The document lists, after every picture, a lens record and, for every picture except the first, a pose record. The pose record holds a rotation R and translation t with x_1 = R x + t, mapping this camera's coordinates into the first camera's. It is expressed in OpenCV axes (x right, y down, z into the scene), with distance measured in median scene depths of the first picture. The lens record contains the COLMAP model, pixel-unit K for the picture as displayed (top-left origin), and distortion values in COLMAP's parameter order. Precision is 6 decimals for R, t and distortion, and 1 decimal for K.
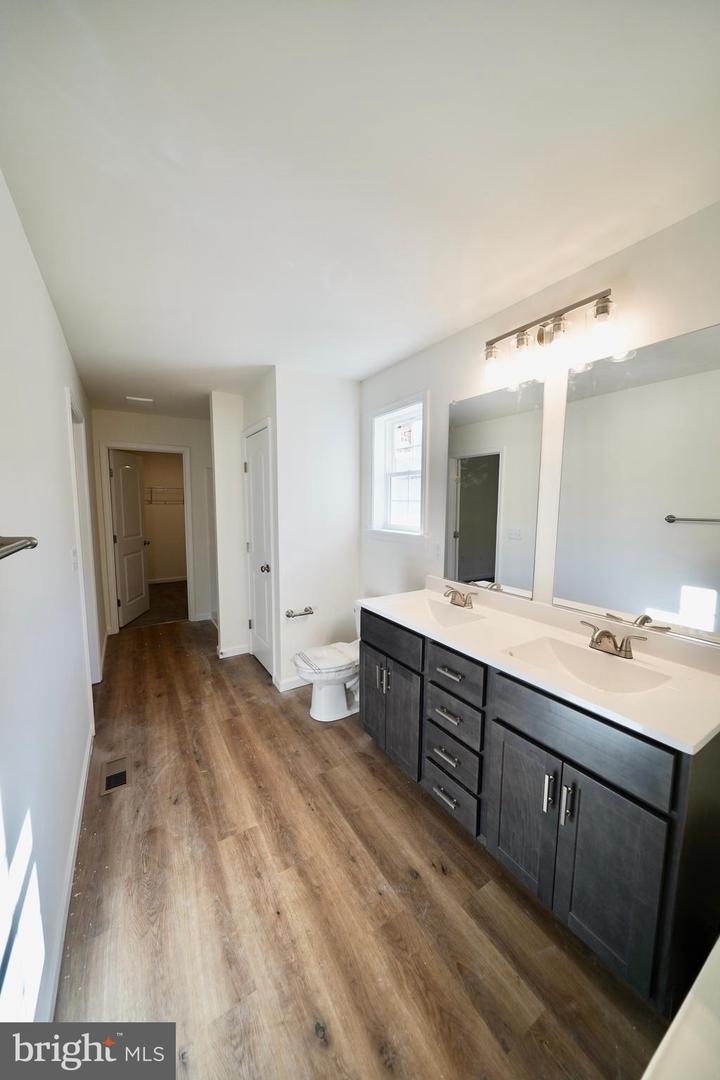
lens RADIAL K [[372.2, 0, 360.0], [0, 372.2, 540.0], [0, 0, 1]] dist [-0.006570, 0.000159]
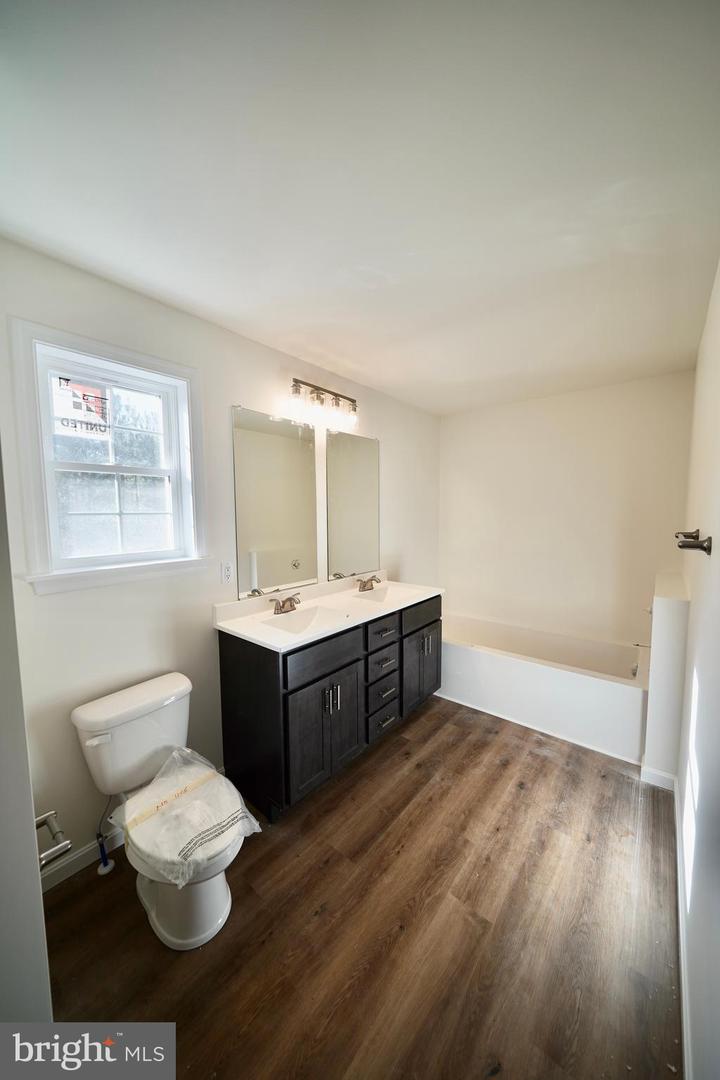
lens RADIAL K [[370.2, 0, 360.0], [0, 370.2, 540.0], [0, 0, 1]] dist [-0.007088, 0.000087]
pose [[-0.319870, -0.073967, 0.944570, -0.984760], [0.103865, 0.988202, 0.112556, -0.154048], [-0.941751, 0.134111, -0.308414, 1.396111]]
